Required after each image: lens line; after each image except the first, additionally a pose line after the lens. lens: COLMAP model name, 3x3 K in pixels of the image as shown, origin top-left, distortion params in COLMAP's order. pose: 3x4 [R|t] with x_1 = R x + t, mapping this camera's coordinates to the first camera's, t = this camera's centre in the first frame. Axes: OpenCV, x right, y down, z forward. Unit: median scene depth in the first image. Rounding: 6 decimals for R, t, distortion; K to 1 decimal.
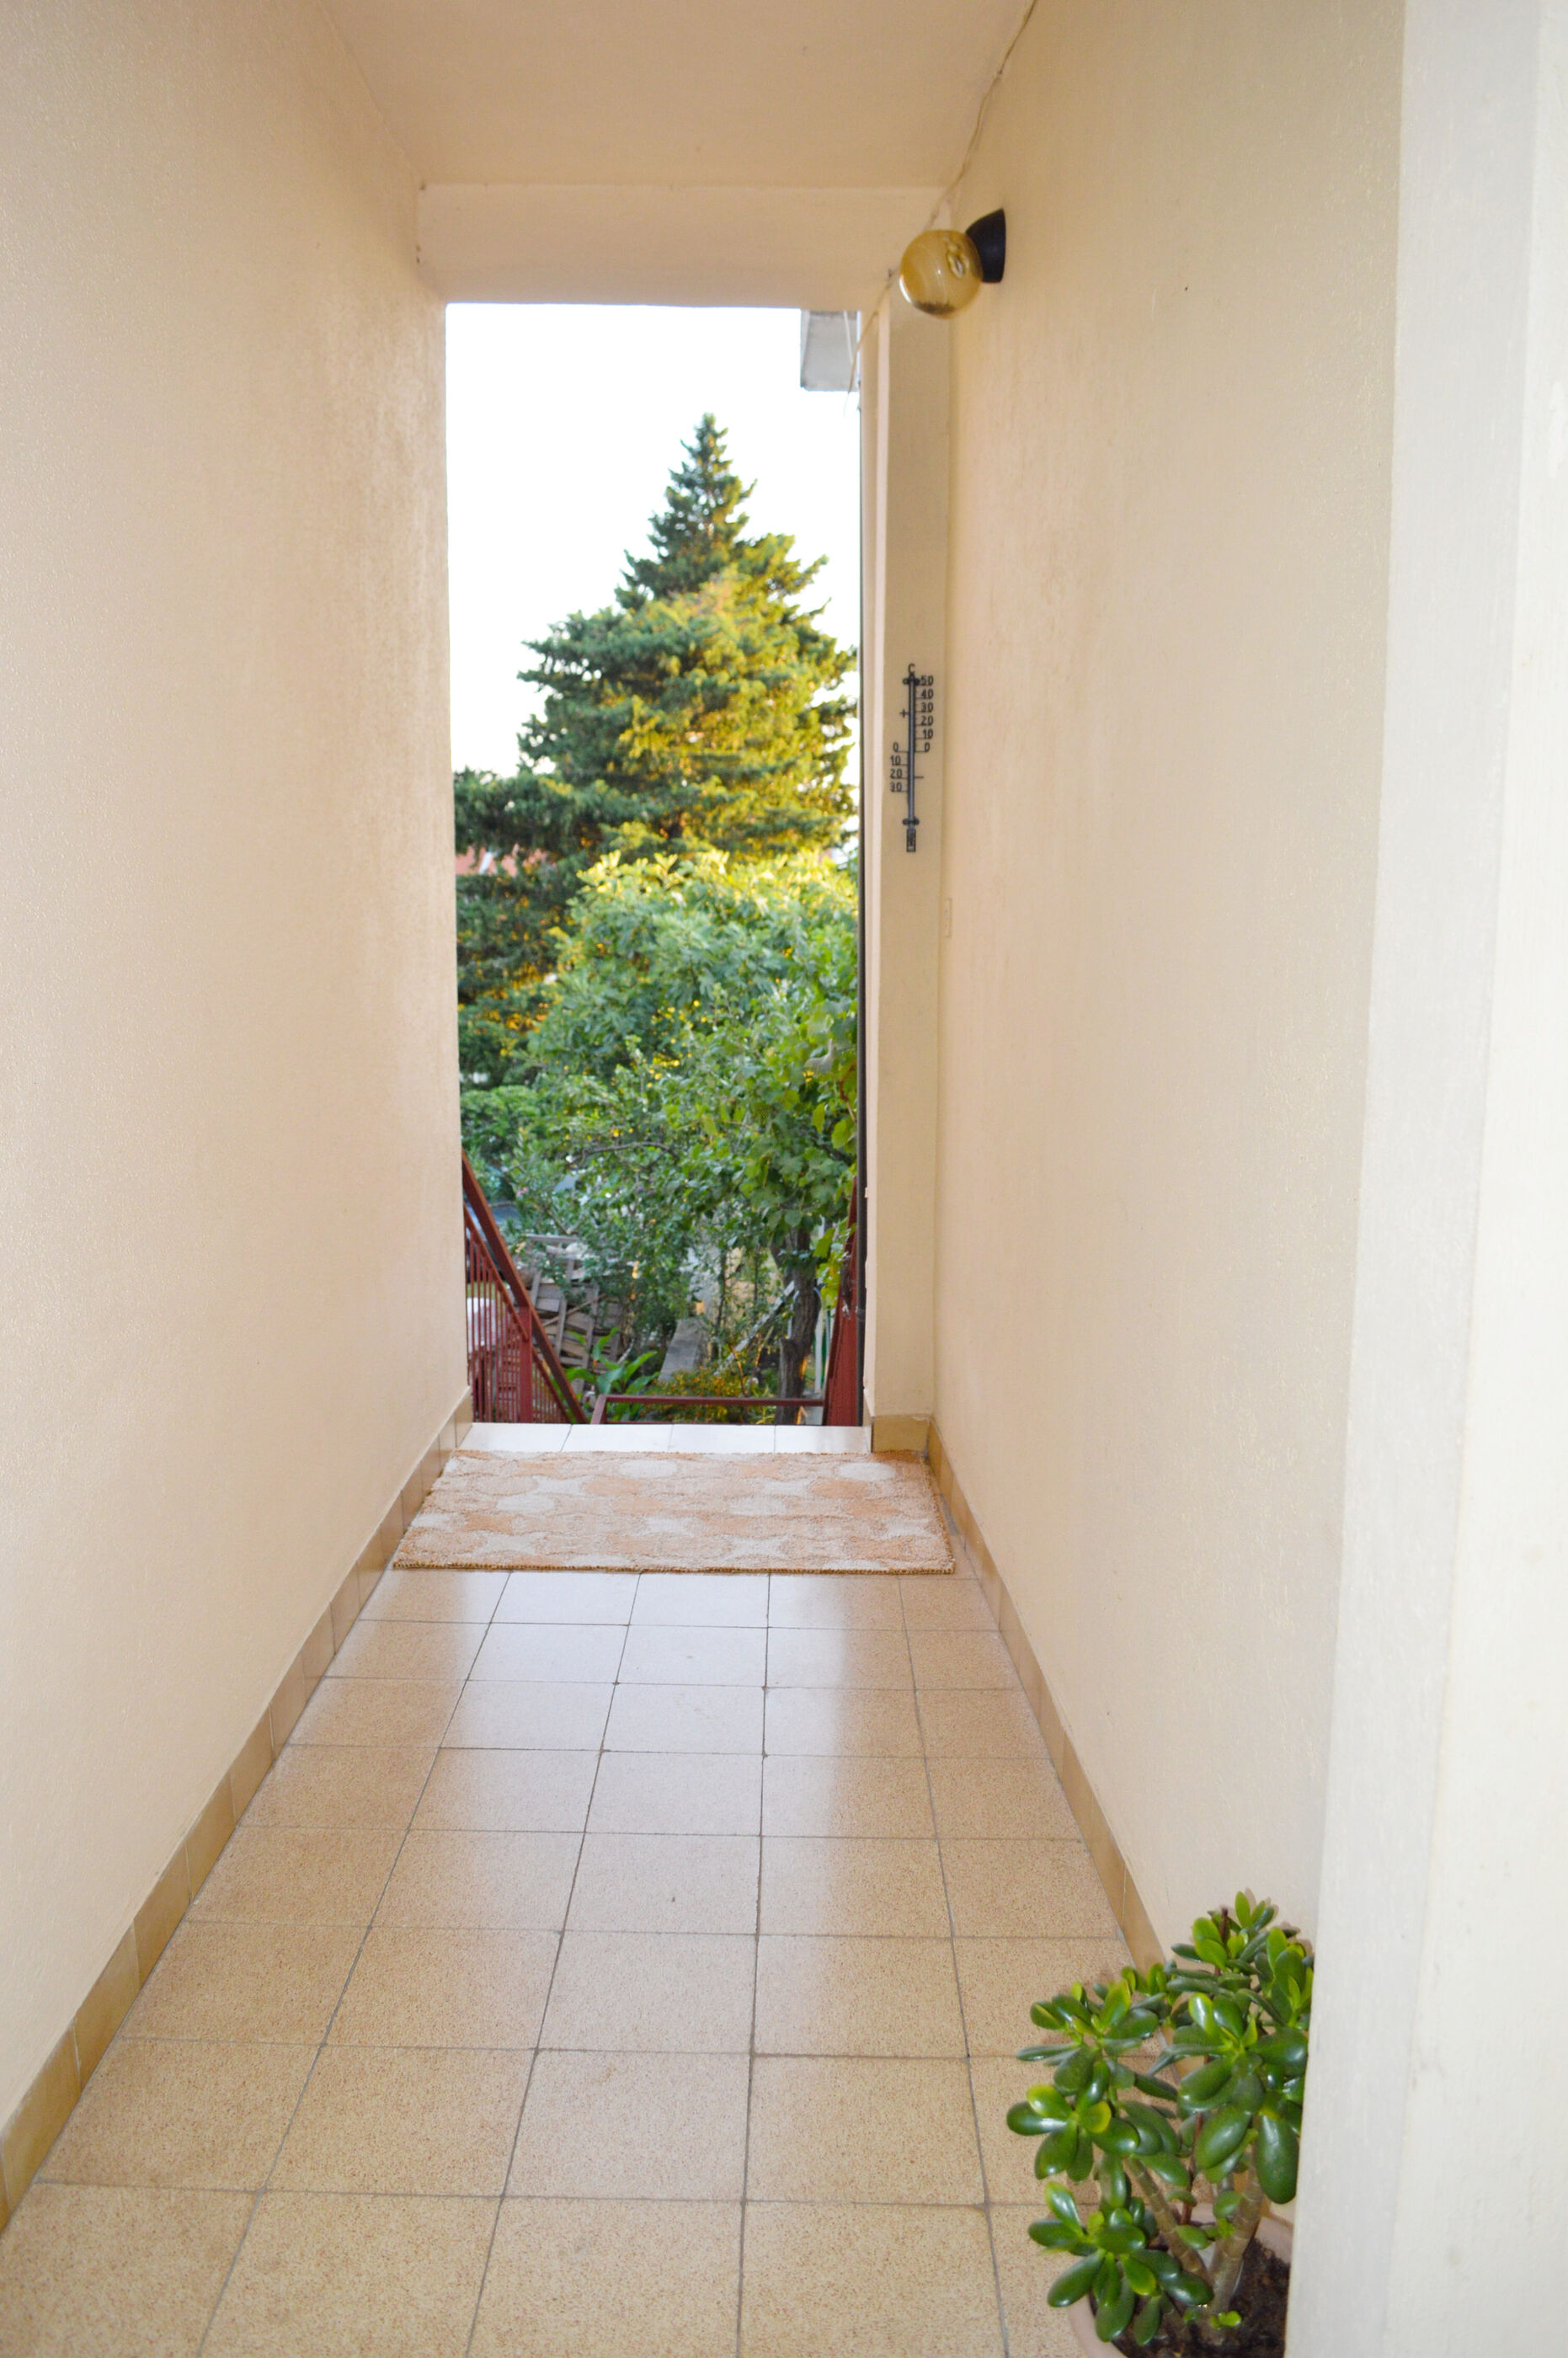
lens RADIAL K [[1806.3, 0, 784.0], [0, 1806.3, 1179.0], [0, 0, 1]] dist [0.001057, 0.000057]
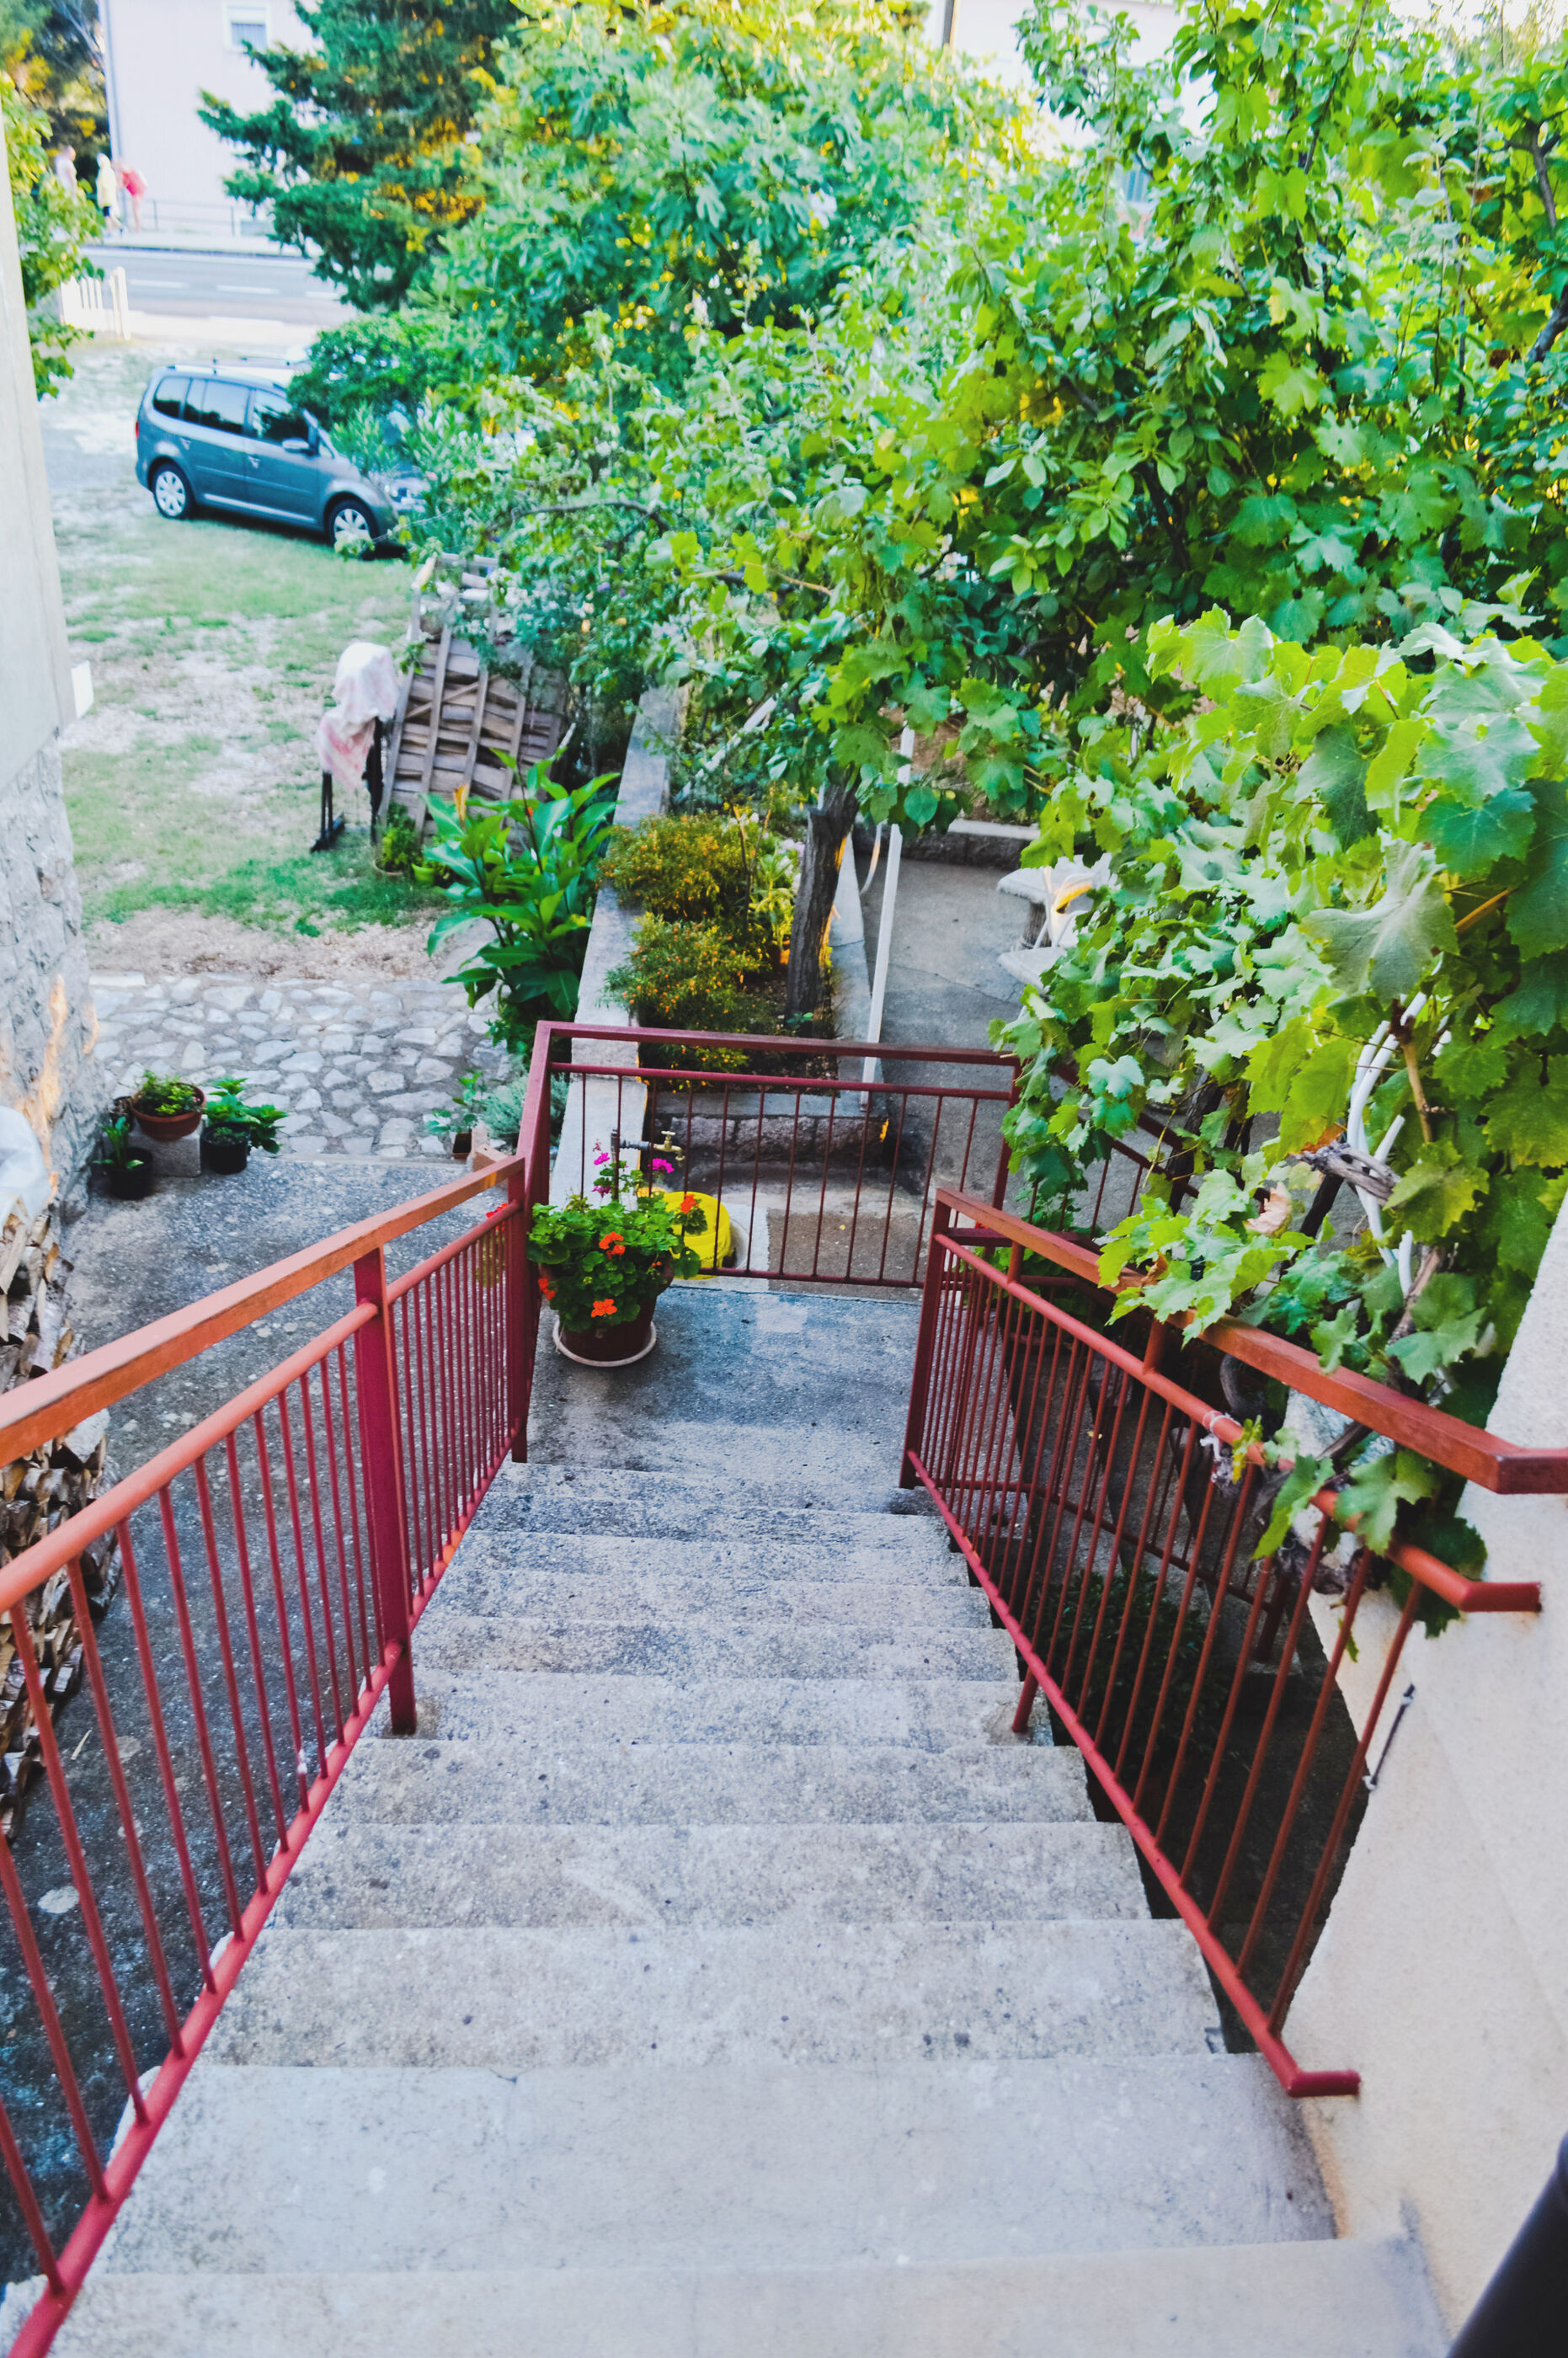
lens RADIAL K [[1900.3, 0, 784.0], [0, 1900.3, 1179.0], [0, 0, 1]] dist [-0.060294, -0.002265]
pose [[0.998158, 0.044292, 0.041465, -0.025645], [-0.056958, 0.919516, 0.388903, -0.044133], [-0.020902, -0.390548, 0.920345, 0.228752]]
